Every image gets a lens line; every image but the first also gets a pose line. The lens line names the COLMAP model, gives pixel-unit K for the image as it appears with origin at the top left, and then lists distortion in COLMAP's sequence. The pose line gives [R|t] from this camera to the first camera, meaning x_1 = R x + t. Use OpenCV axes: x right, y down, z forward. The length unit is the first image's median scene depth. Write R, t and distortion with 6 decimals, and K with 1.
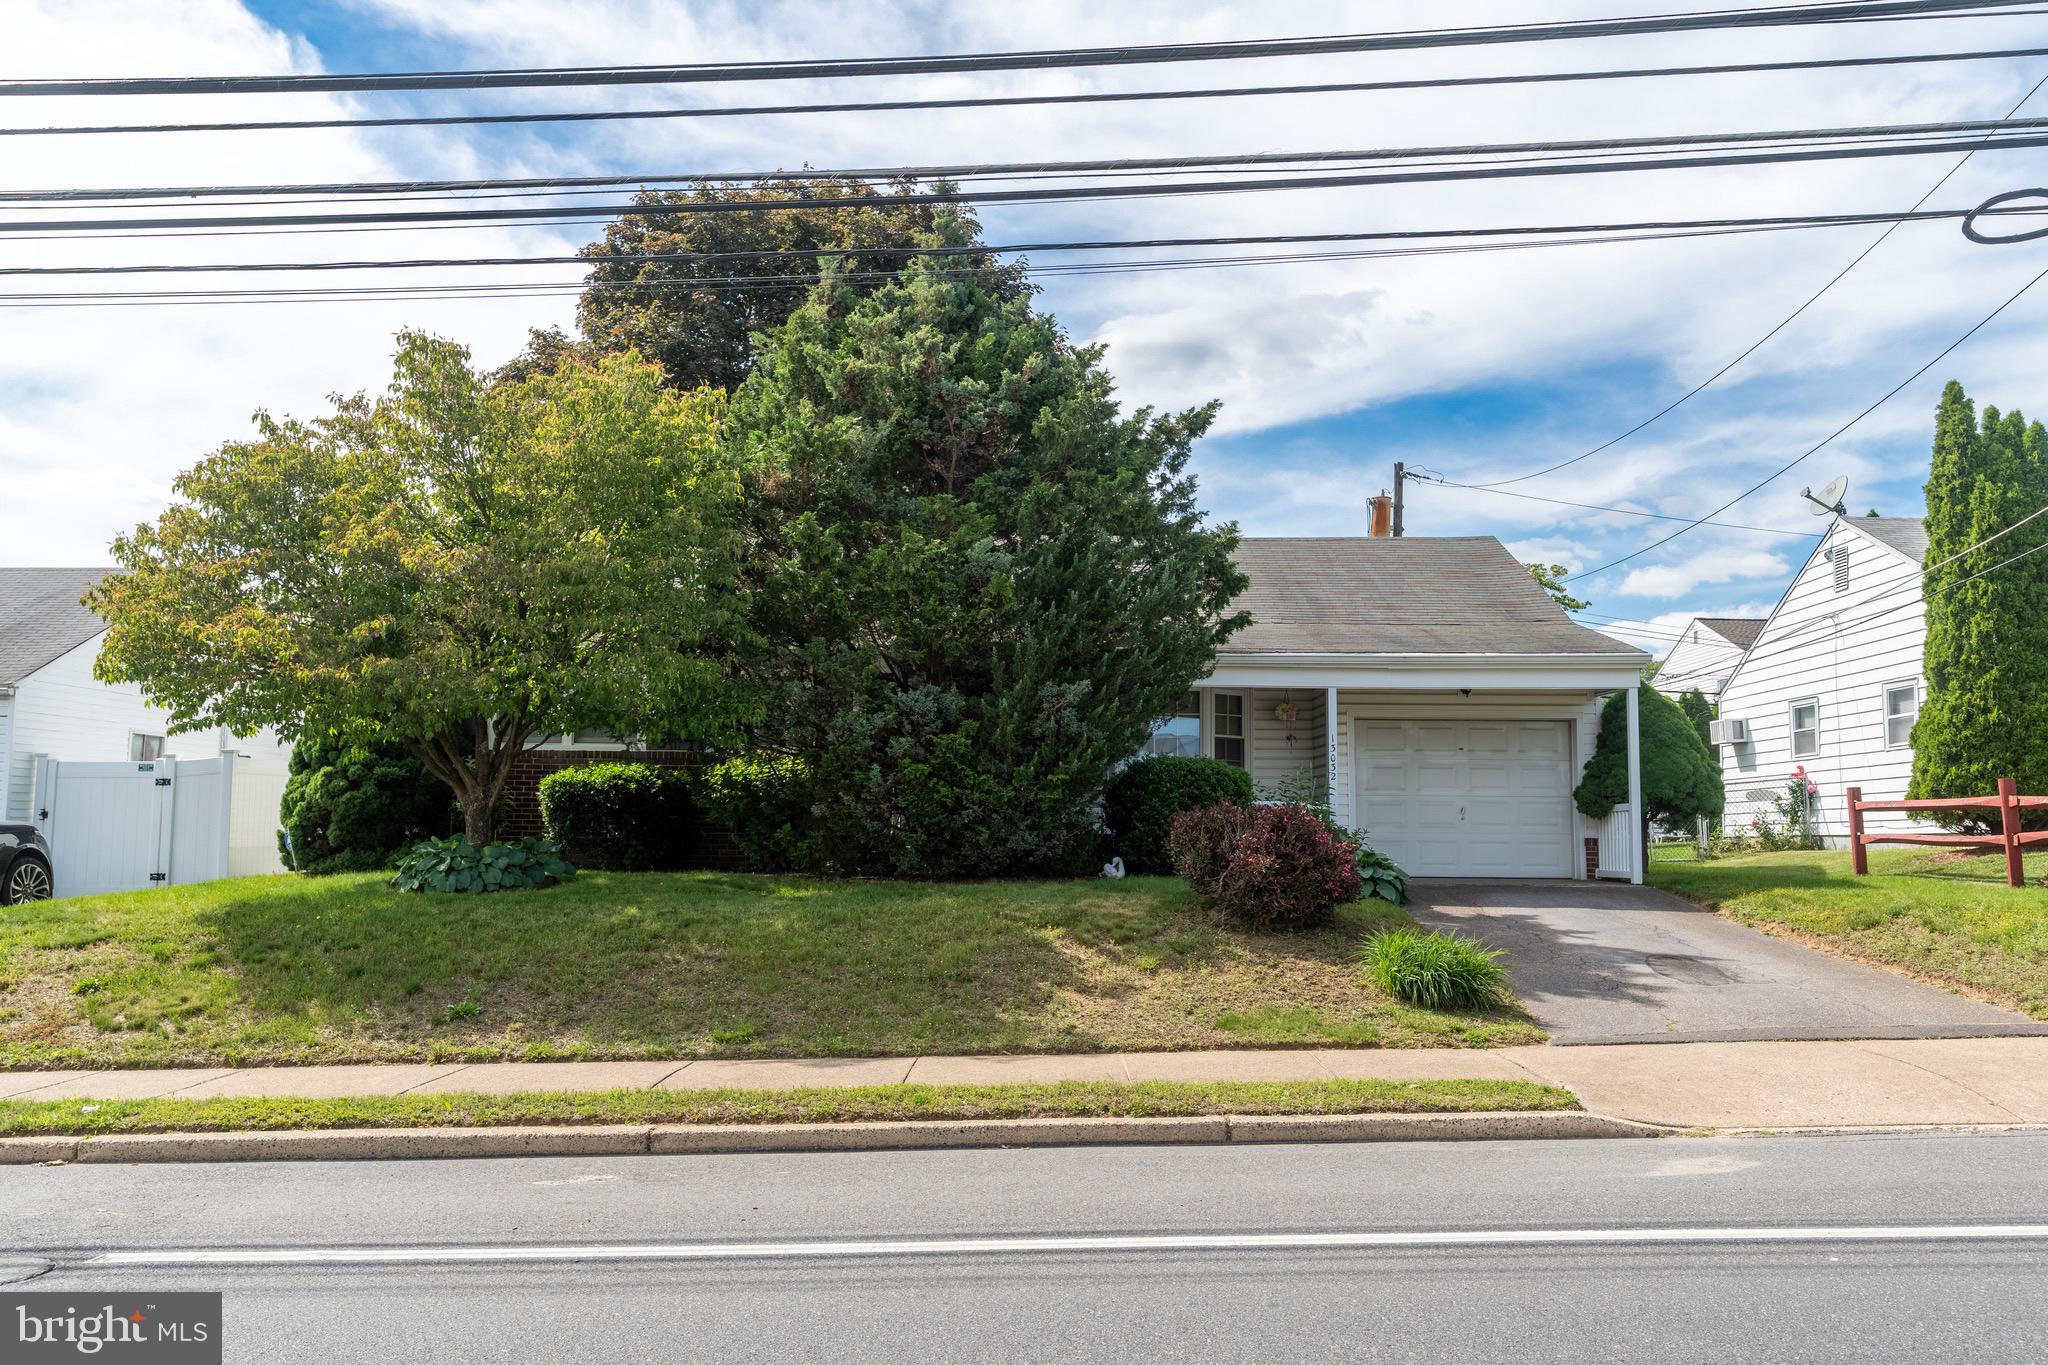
lens RADIAL K [[1614.3, 0, 1024.0], [0, 1614.3, 682.5], [0, 0, 1]] dist [-0.002106, 0.002062]
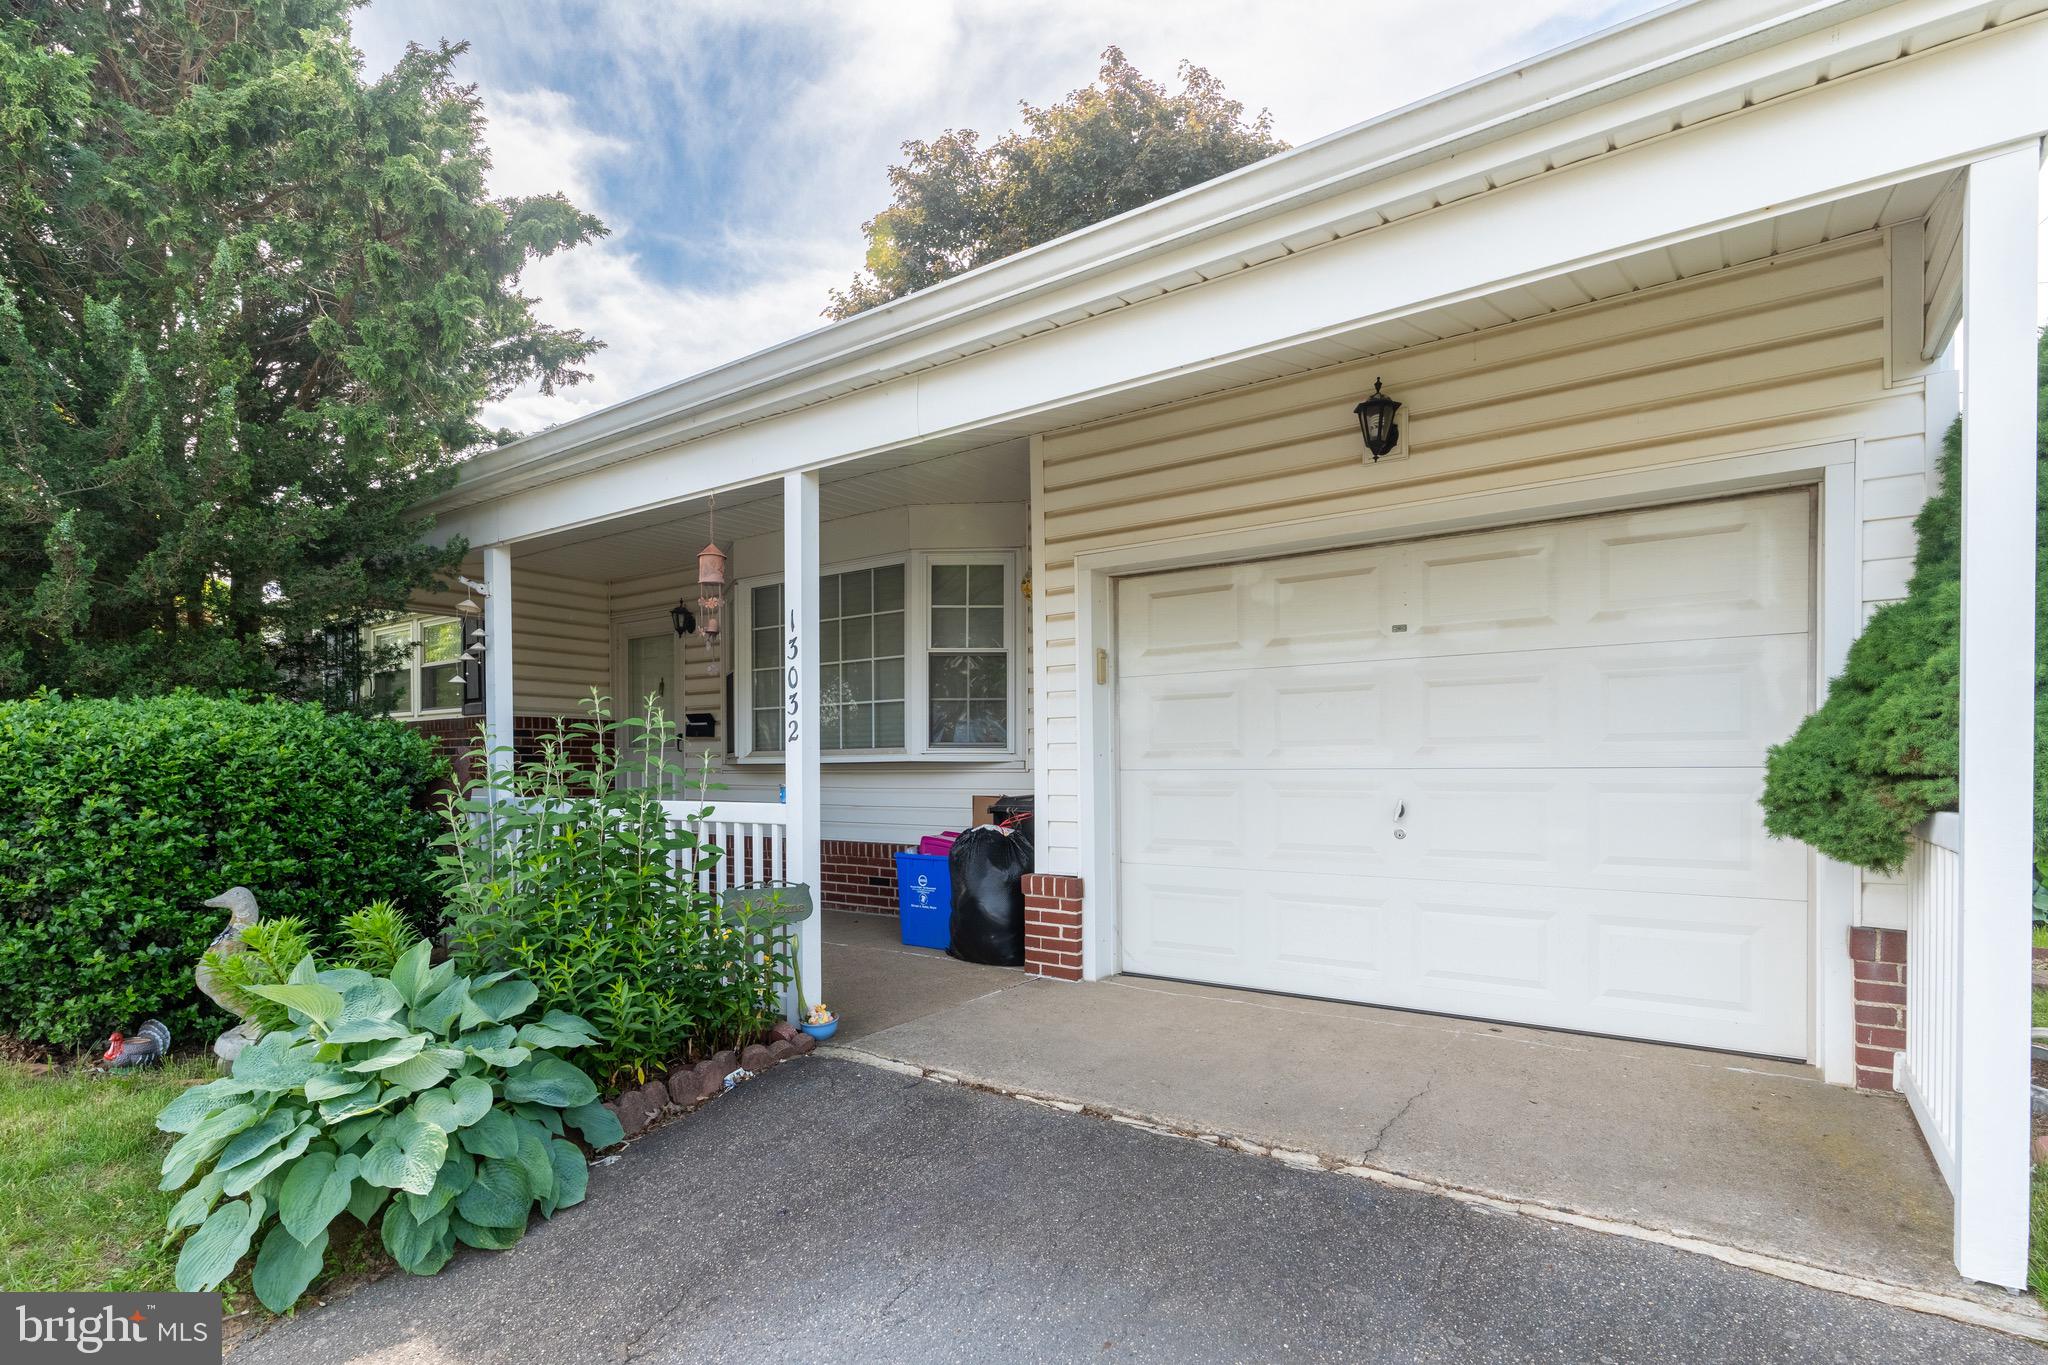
lens RADIAL K [[1018.1, 0, 990.7], [0, 1018.1, 776.7], [0, 0, 1]] dist [0.001197, -0.000308]
pose [[0.821592, -0.009252, -0.570001, 0.342086], [0.067527, 0.994408, 0.081191, 0.052129], [0.566062, -0.105197, 0.817623, 0.824380]]
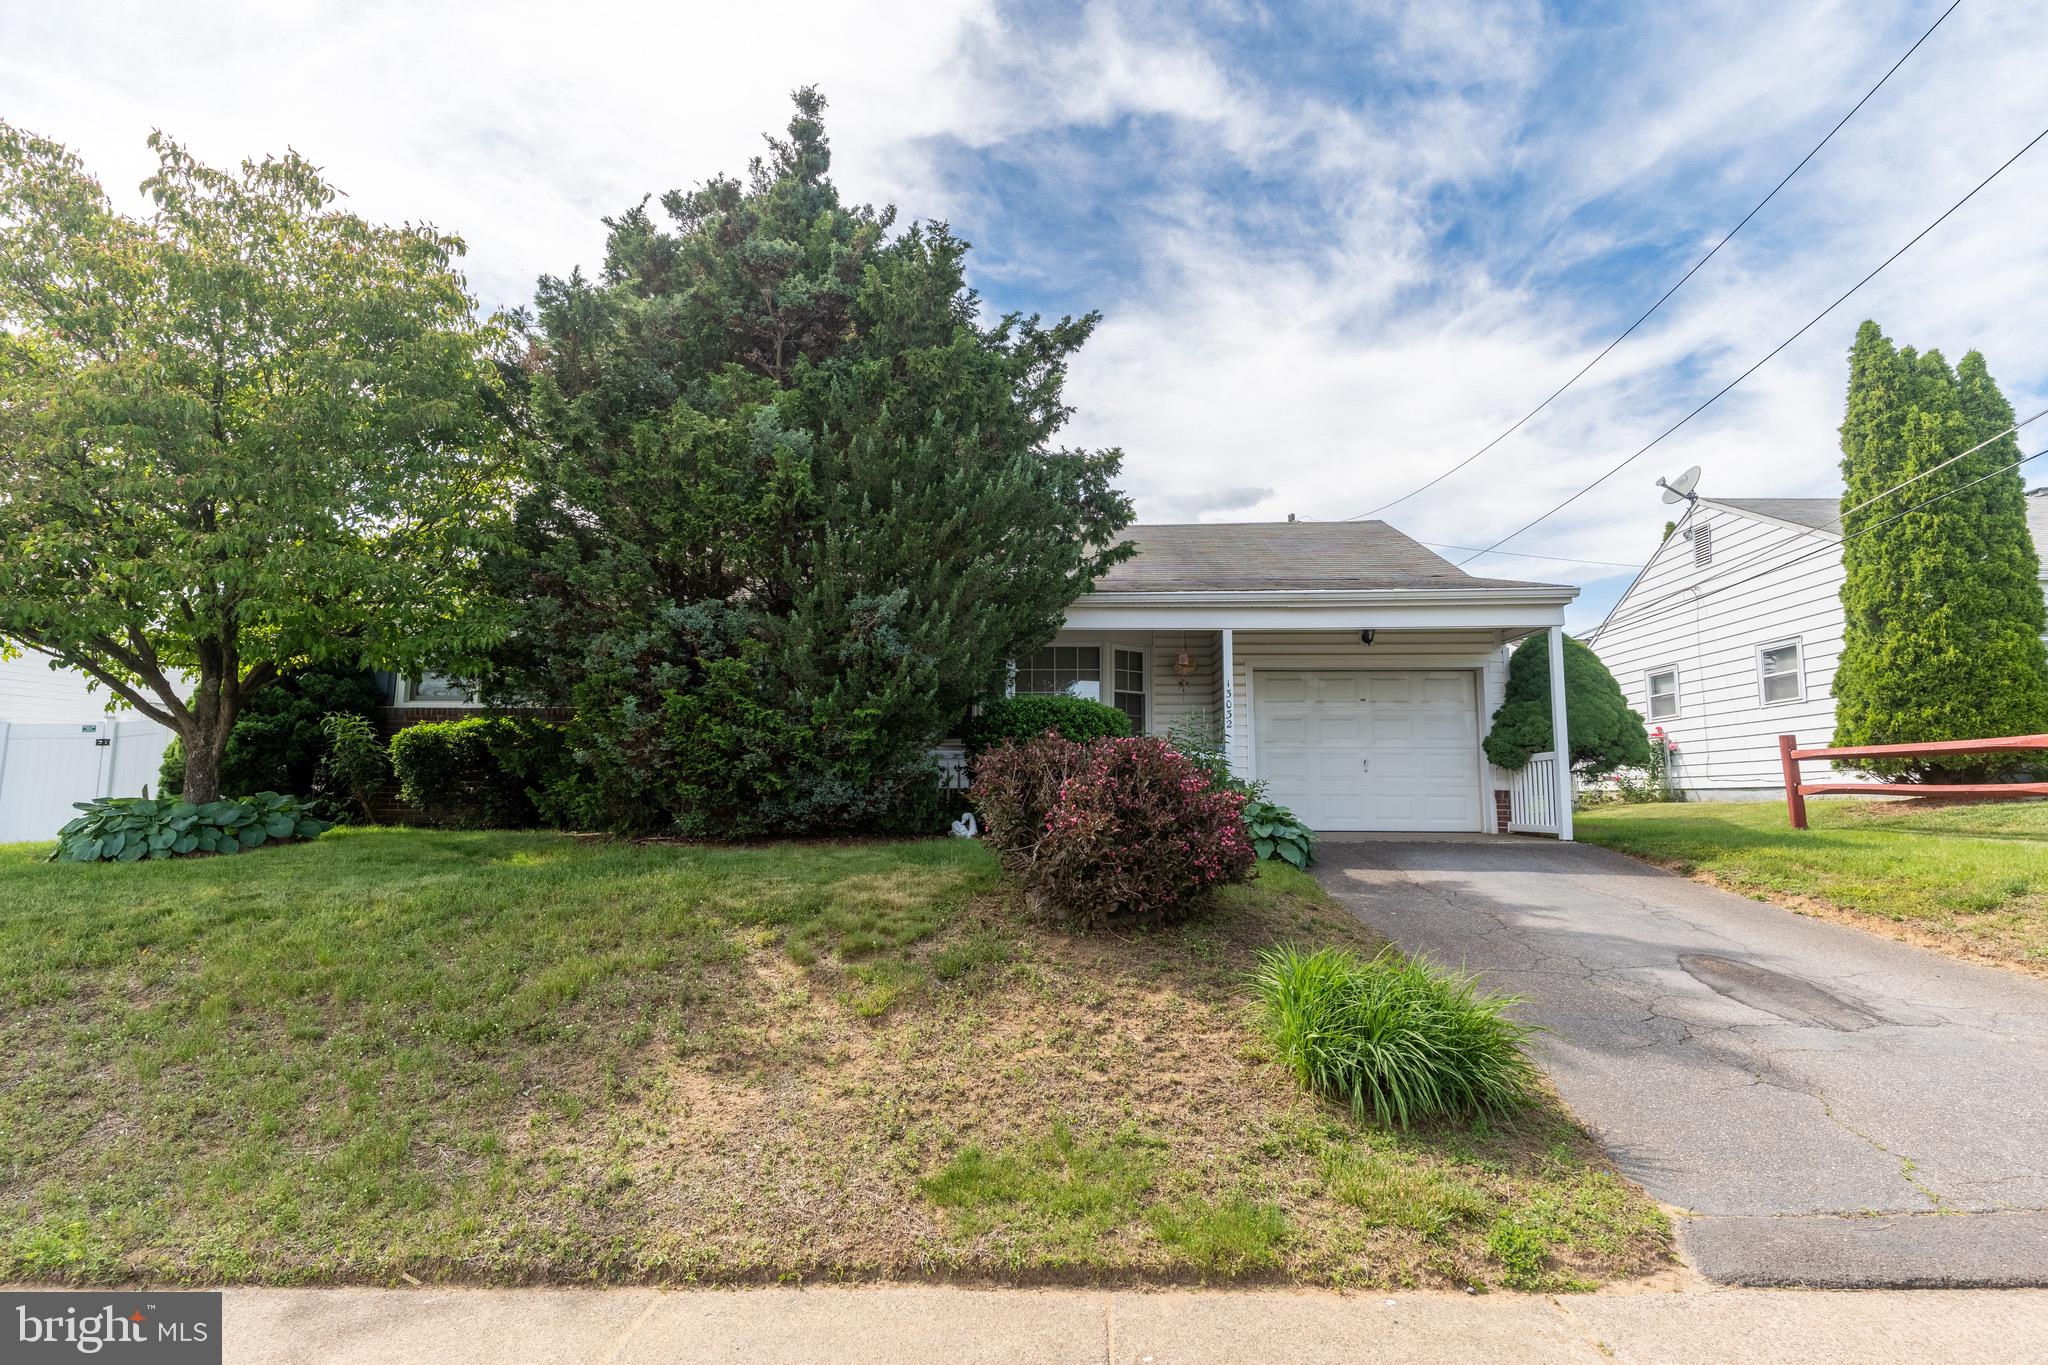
lens RADIAL K [[1003.8, 0, 1024.0], [0, 1003.8, 682.5], [0, 0, 1]] dist [0.001258, -0.000446]
pose [[0.999463, -0.007405, -0.031906, 0.089932], [0.006838, 0.999818, -0.017837, 0.042626], [0.032033, 0.017609, 0.999332, 0.408574]]
